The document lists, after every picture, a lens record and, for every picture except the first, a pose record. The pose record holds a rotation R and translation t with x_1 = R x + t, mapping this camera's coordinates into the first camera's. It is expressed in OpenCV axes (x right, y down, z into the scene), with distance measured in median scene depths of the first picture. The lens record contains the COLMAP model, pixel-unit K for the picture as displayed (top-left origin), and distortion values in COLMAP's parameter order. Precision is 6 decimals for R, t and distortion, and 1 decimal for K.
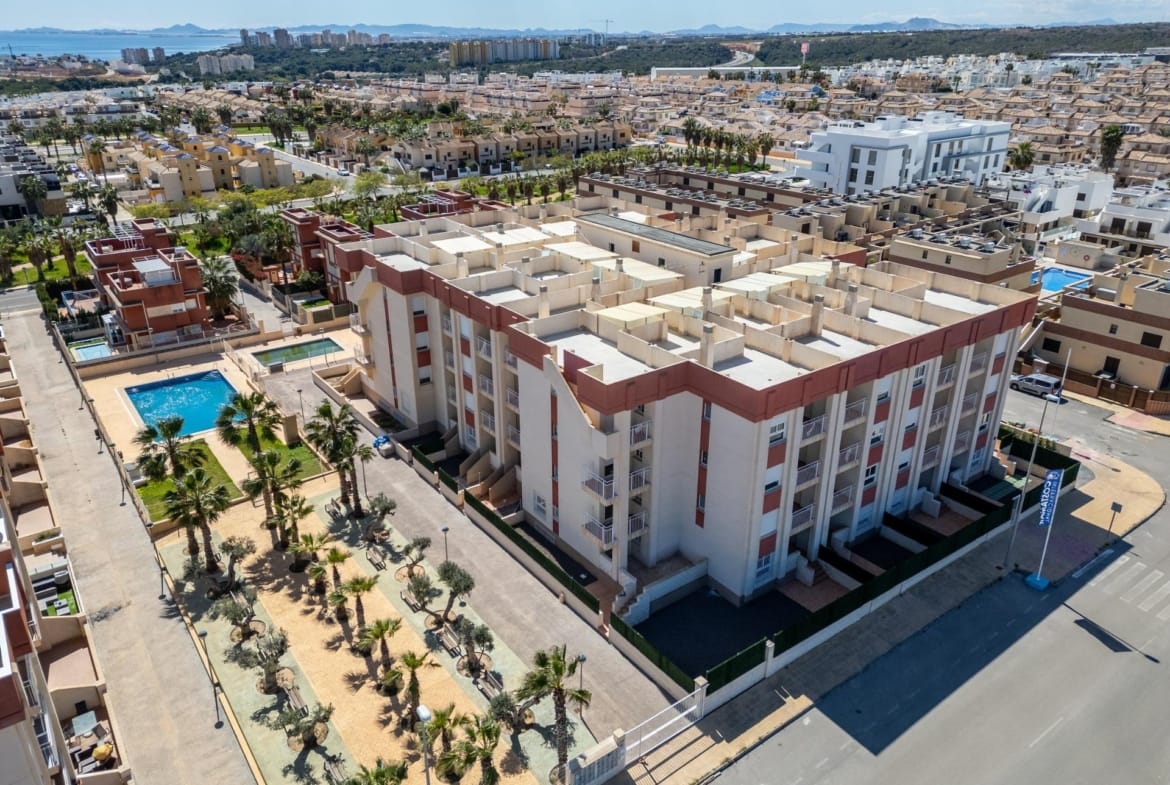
lens RADIAL K [[812.0, 0, 585.0], [0, 812.0, 392.5], [0, 0, 1]] dist [0.036848, -0.036958]
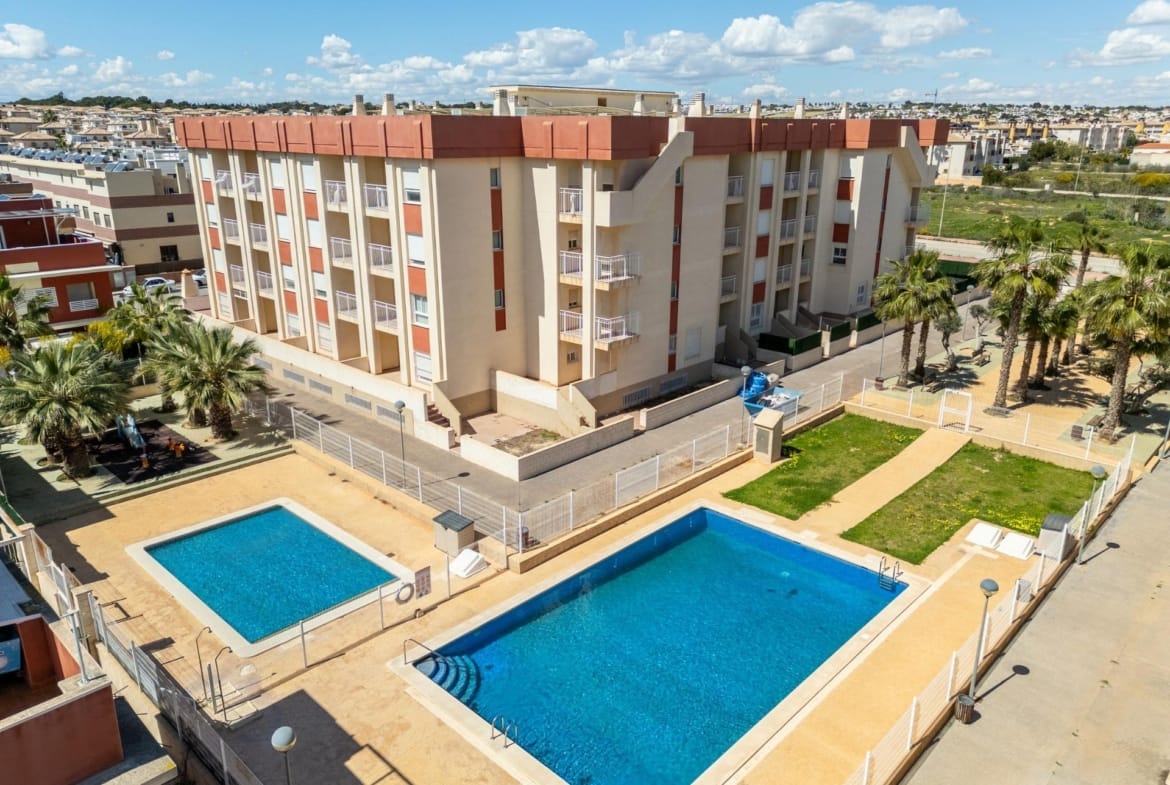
lens RADIAL K [[812.0, 0, 585.0], [0, 812.0, 392.5], [0, 0, 1]] dist [0.036848, -0.036958]
pose [[-0.165224, -0.307737, 0.937016, -0.841874], [0.389250, 0.852601, 0.348649, -0.219090], [-0.906193, 0.422339, -0.021084, 1.116306]]
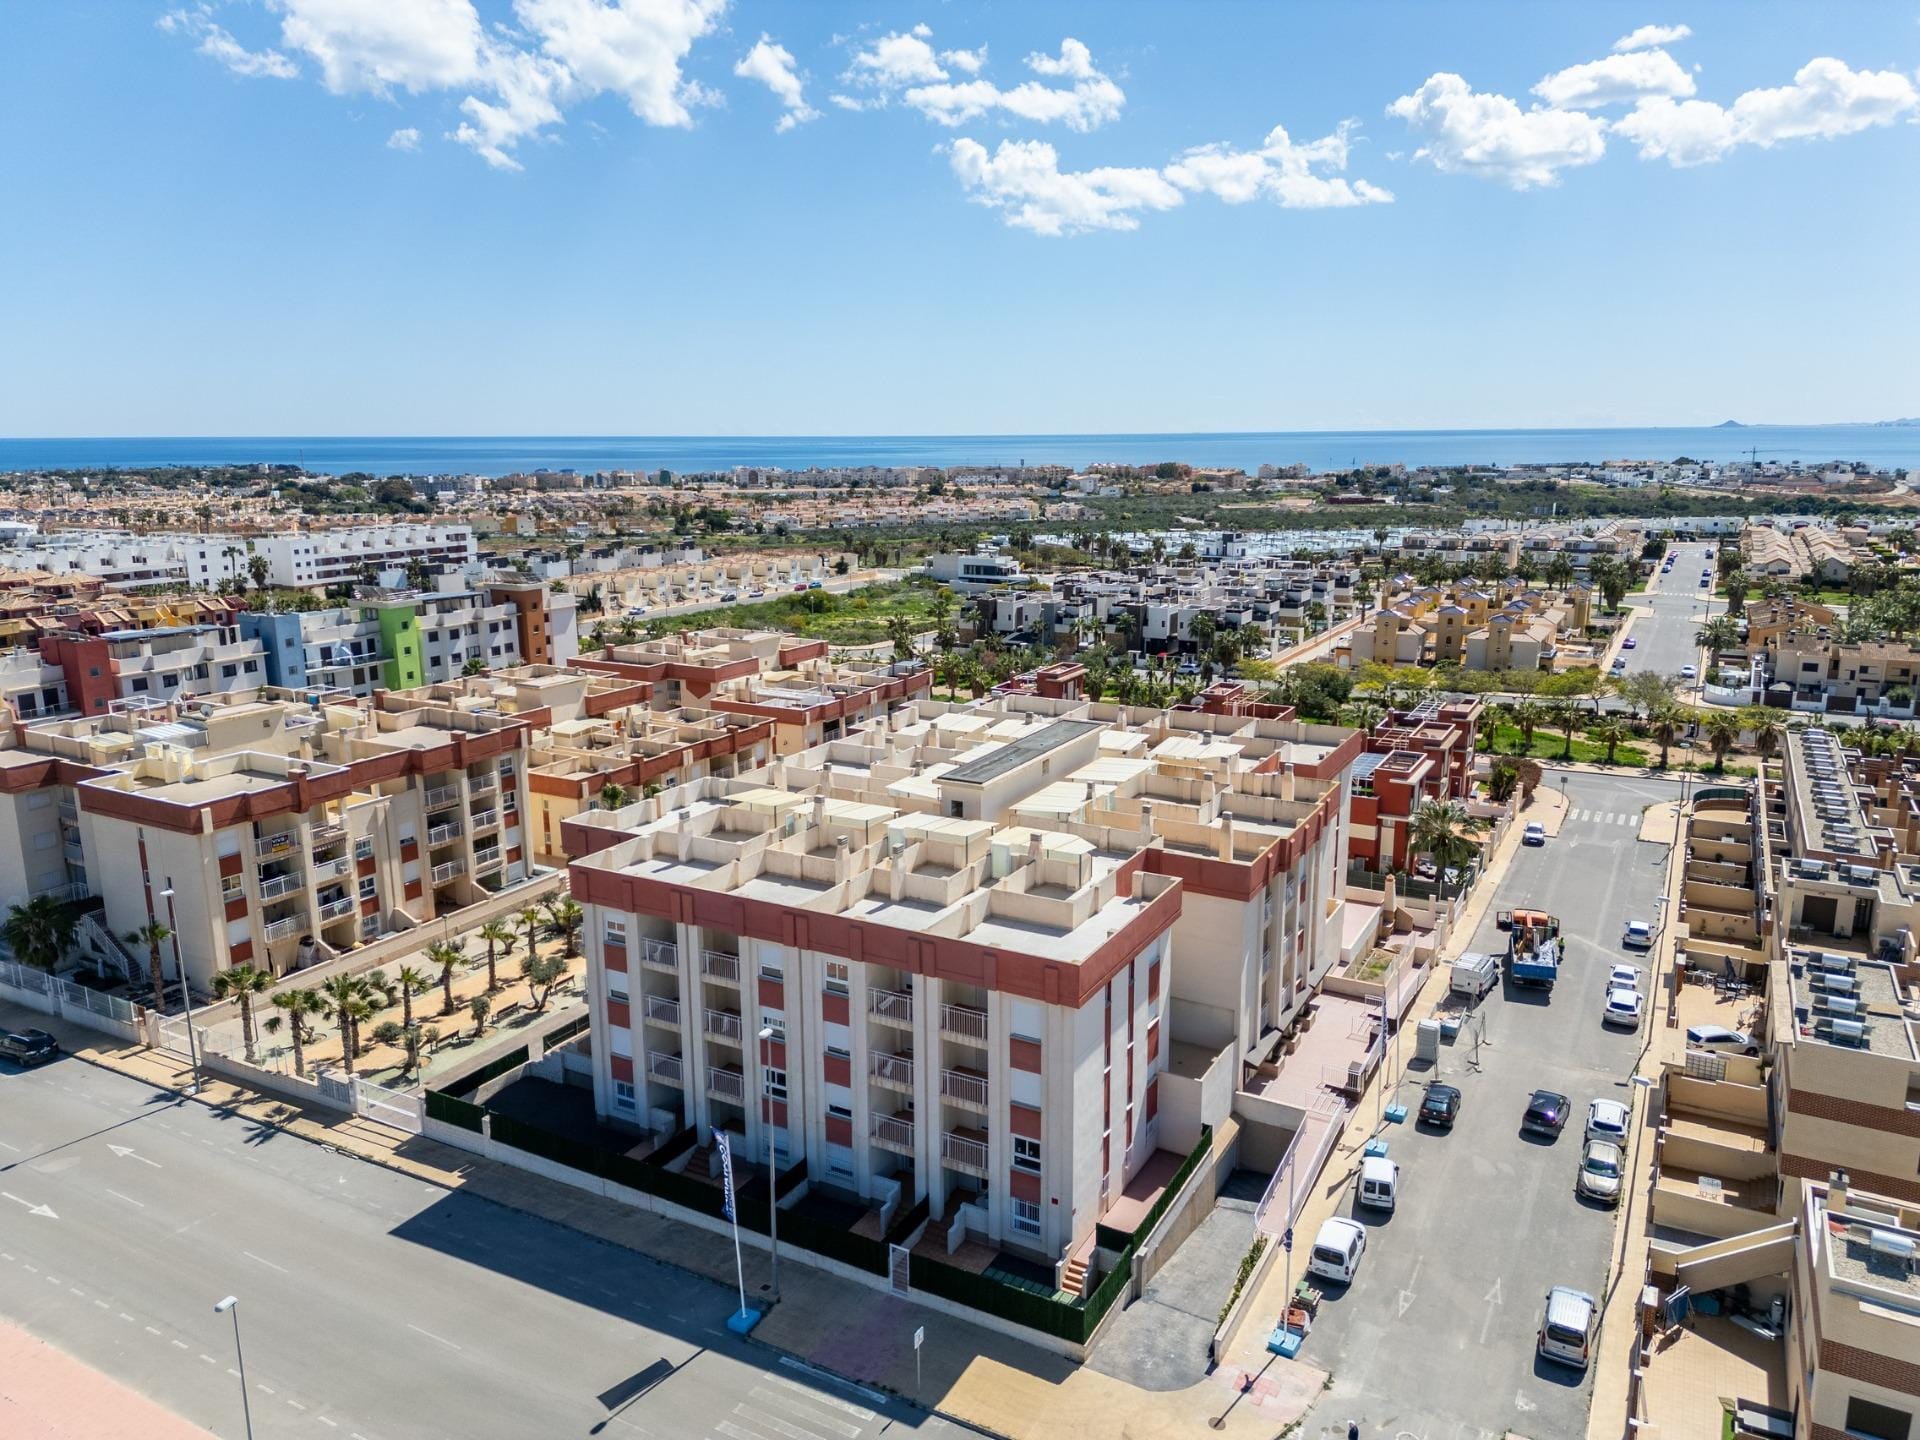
lens RADIAL K [[1370.8, 0, 960.0], [0, 1370.8, 720.0], [0, 0, 1]] dist [0.005630, 0.000548]
pose [[0.410128, 0.182525, -0.893577, 1.093730], [-0.357952, 0.933368, 0.026363, -0.220150], [0.838847, 0.309046, 0.448136, 0.370486]]
